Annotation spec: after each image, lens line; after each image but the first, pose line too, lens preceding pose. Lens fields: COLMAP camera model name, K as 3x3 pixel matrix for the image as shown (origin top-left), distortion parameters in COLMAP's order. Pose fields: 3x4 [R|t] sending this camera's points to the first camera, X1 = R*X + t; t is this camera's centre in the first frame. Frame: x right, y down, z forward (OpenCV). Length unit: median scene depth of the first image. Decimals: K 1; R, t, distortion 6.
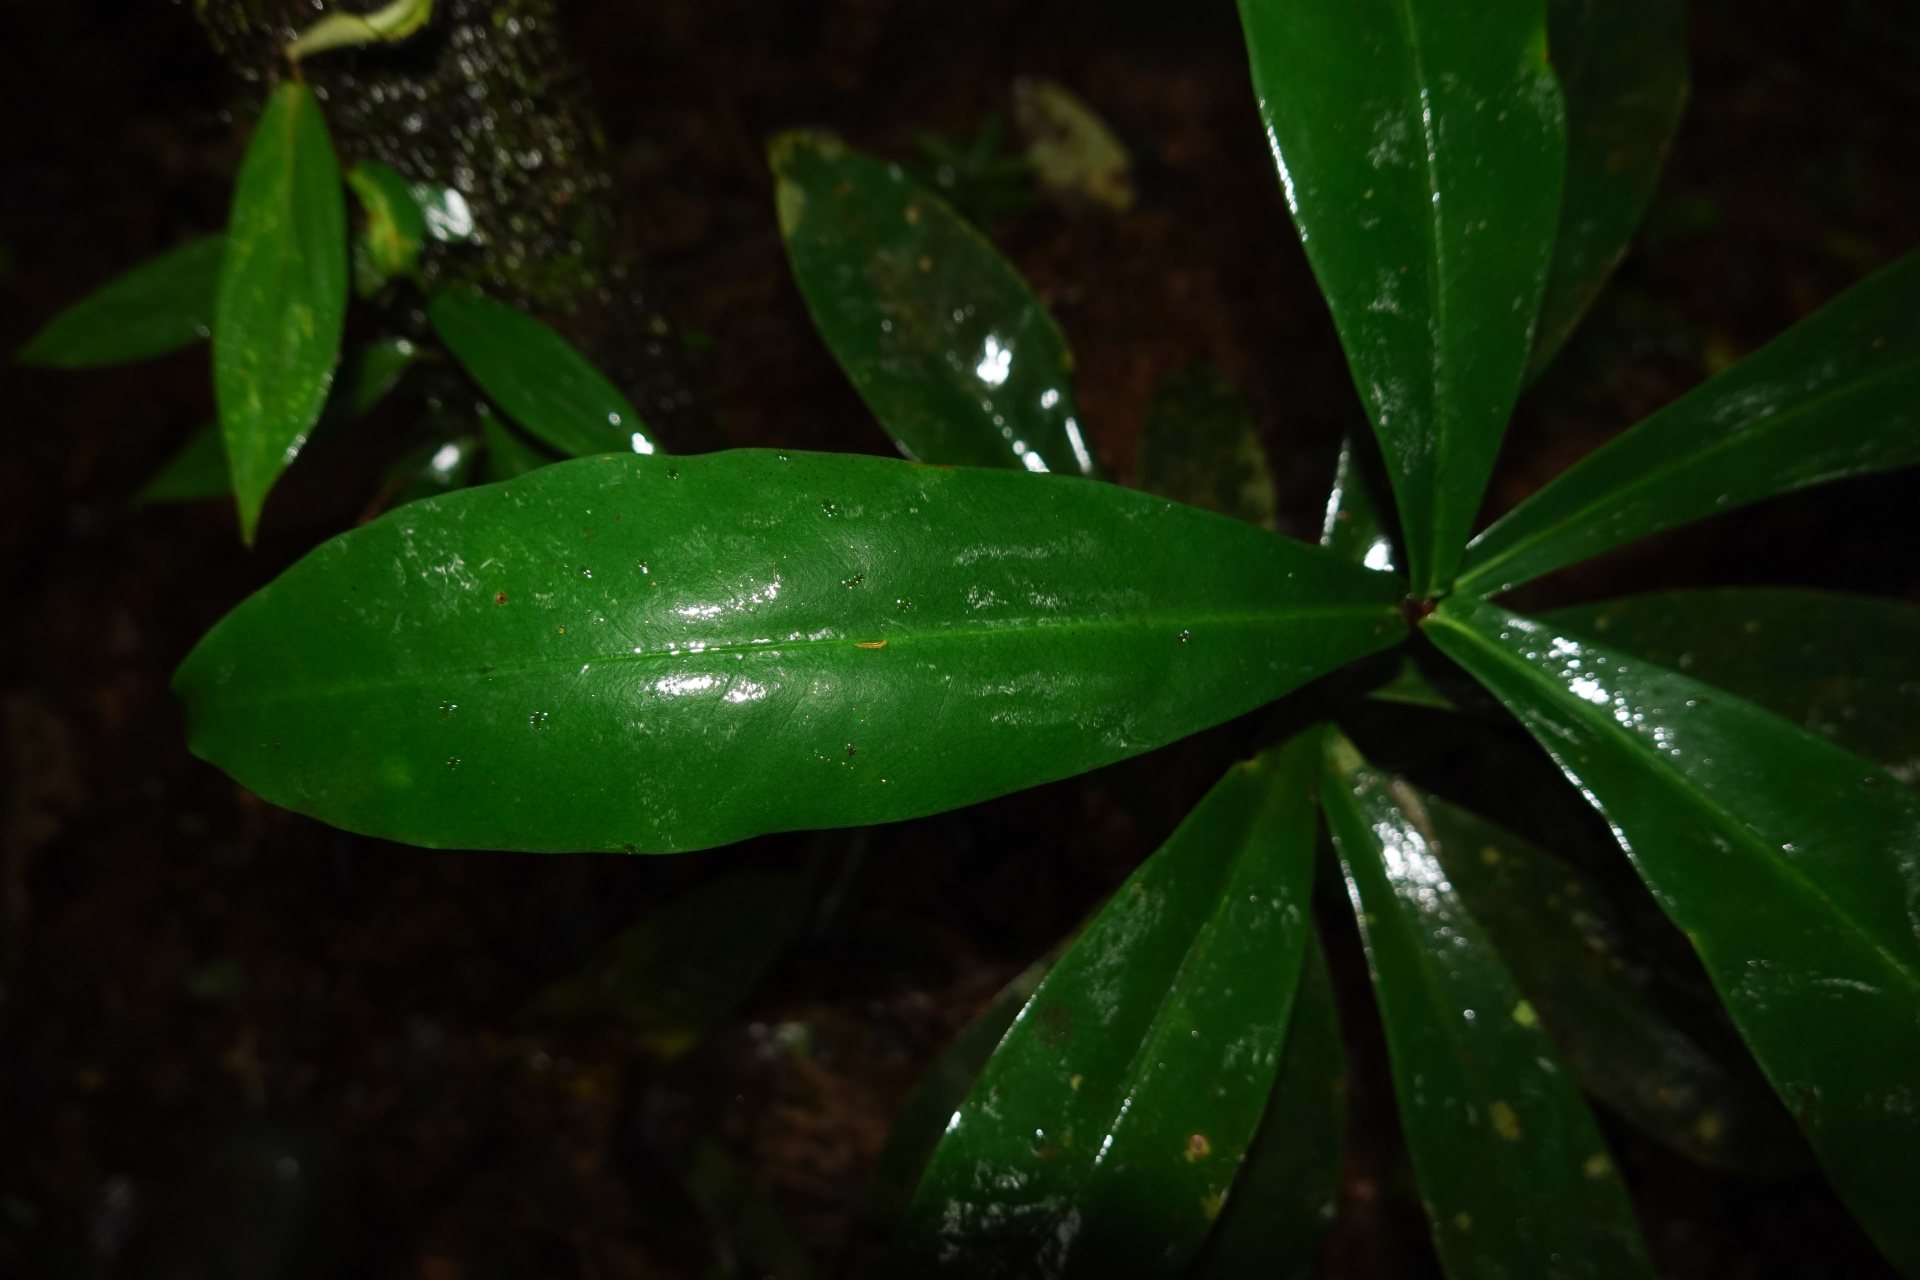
lens RADIAL K [[1317.0, 0, 957.5], [0, 1317.0, 642.2], [0, 0, 1]] dist [0.000796, 0.000296]
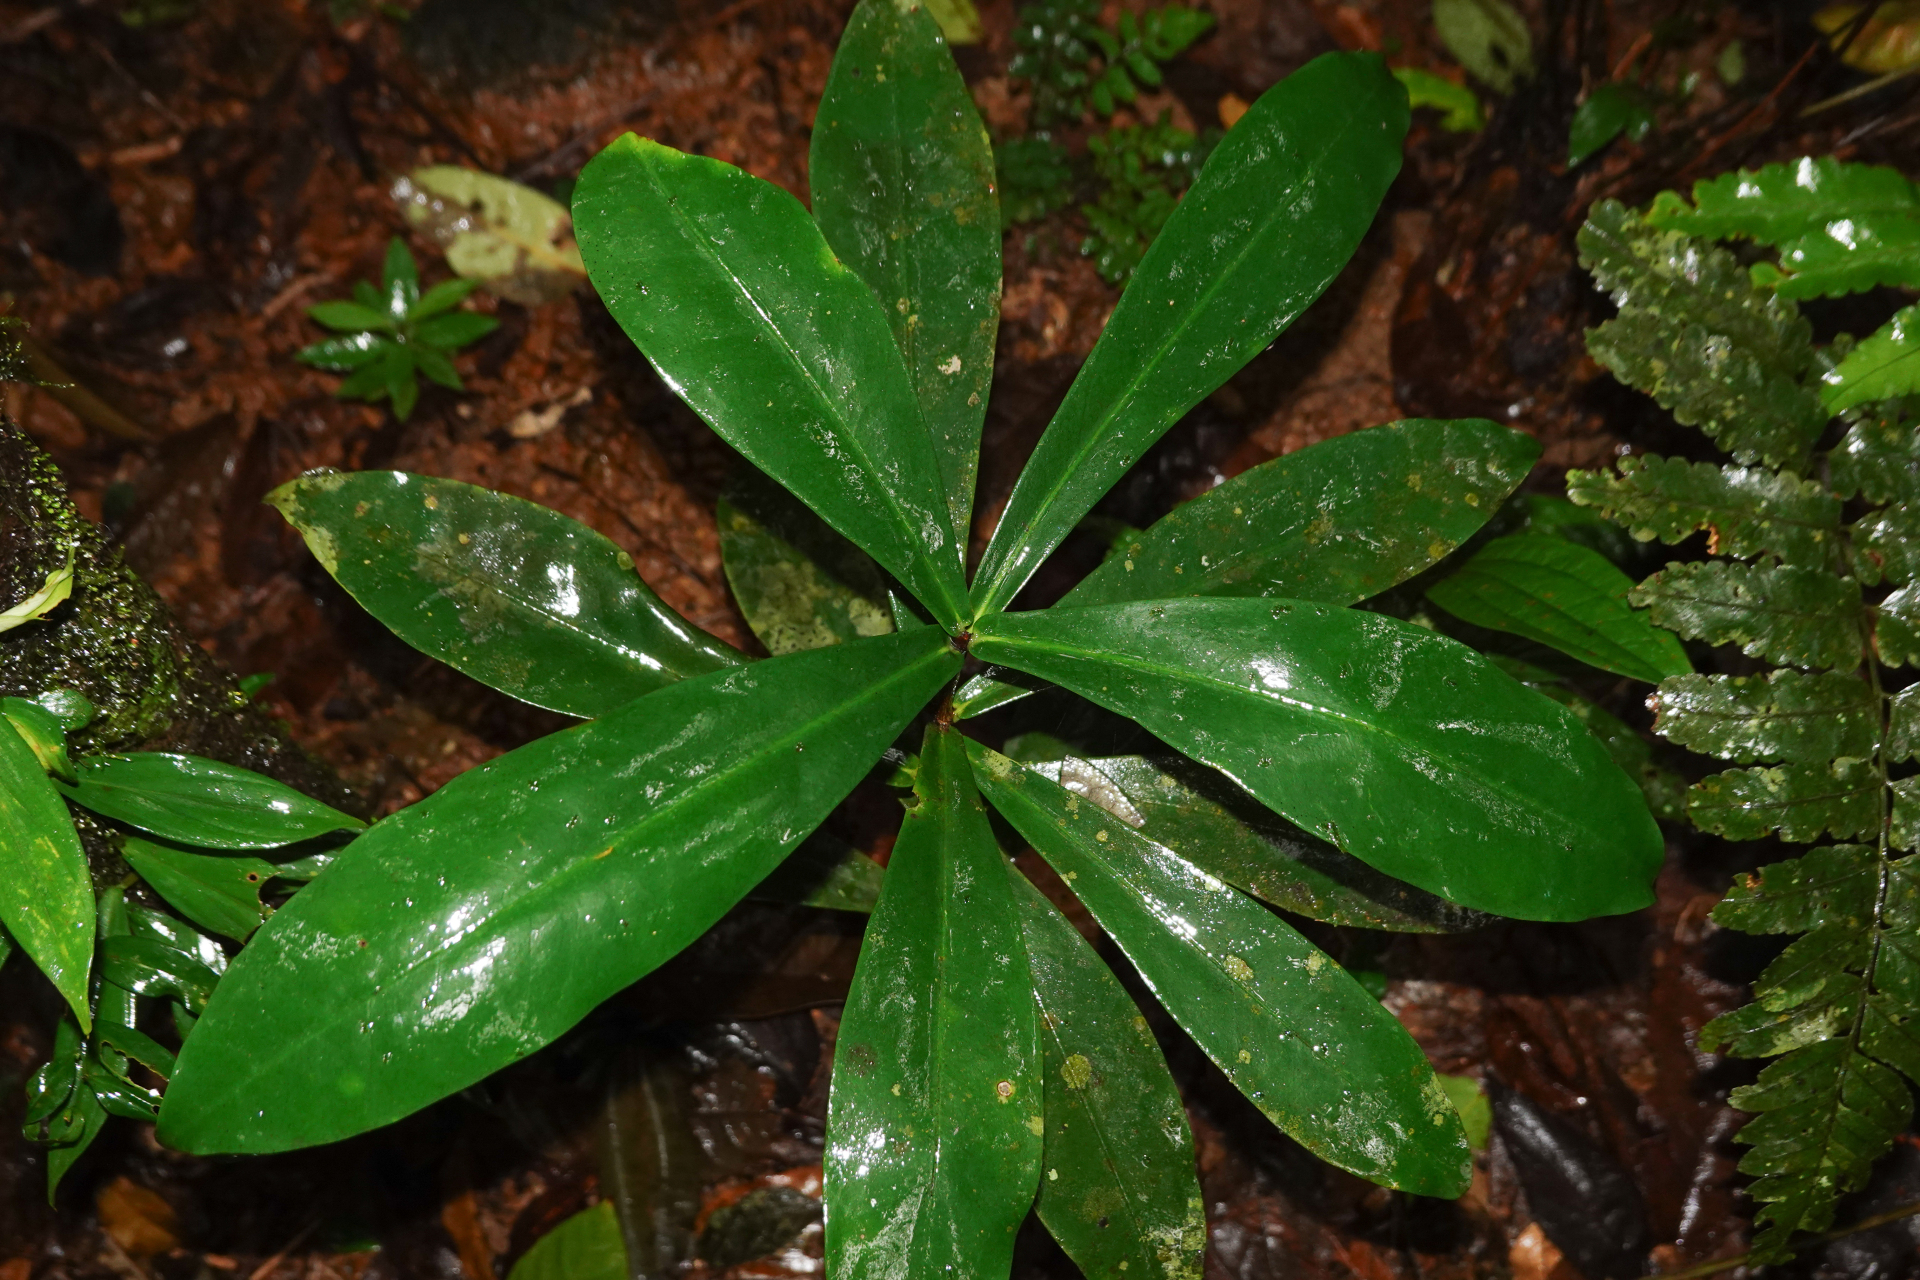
lens RADIAL K [[2178.9, 0, 961.1], [0, 2178.9, 642.0], [0, 0, 1]] dist [0.014484, 0.011707]
pose [[0.872766, -0.457123, 0.171222, -0.019636], [0.468114, 0.883221, -0.028111, 0.036974], [-0.138377, 0.104685, 0.984831, -1.128888]]
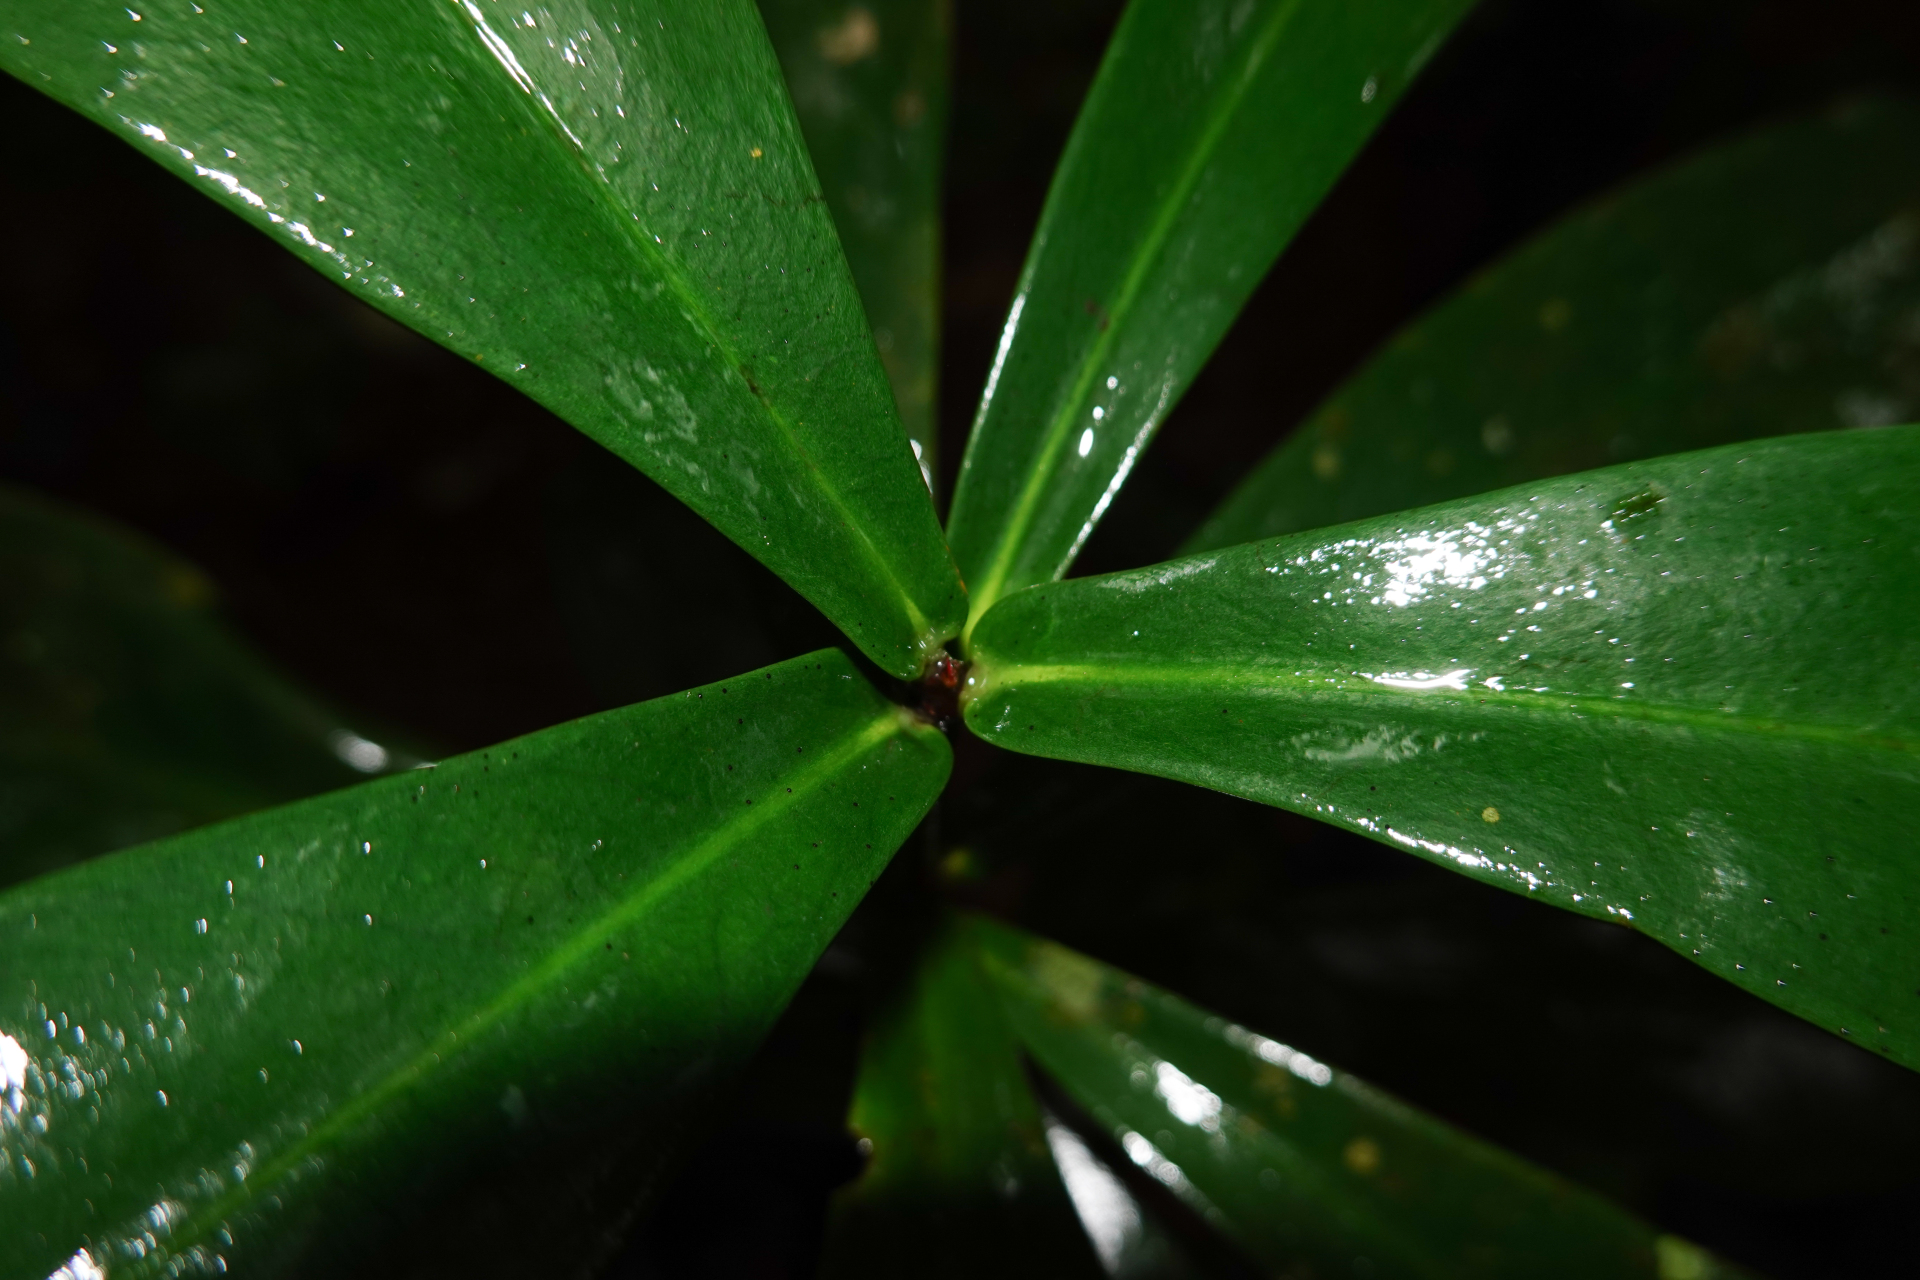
lens RADIAL K [[1541.7, 0, 961.8], [0, 1541.7, 638.7], [0, 0, 1]] dist [-0.001627, -0.000457]
pose [[0.817460, -0.546039, 0.183303, 0.282782], [0.561975, 0.825874, -0.046000, -0.012446], [-0.126267, 0.140615, 0.981980, 0.549916]]
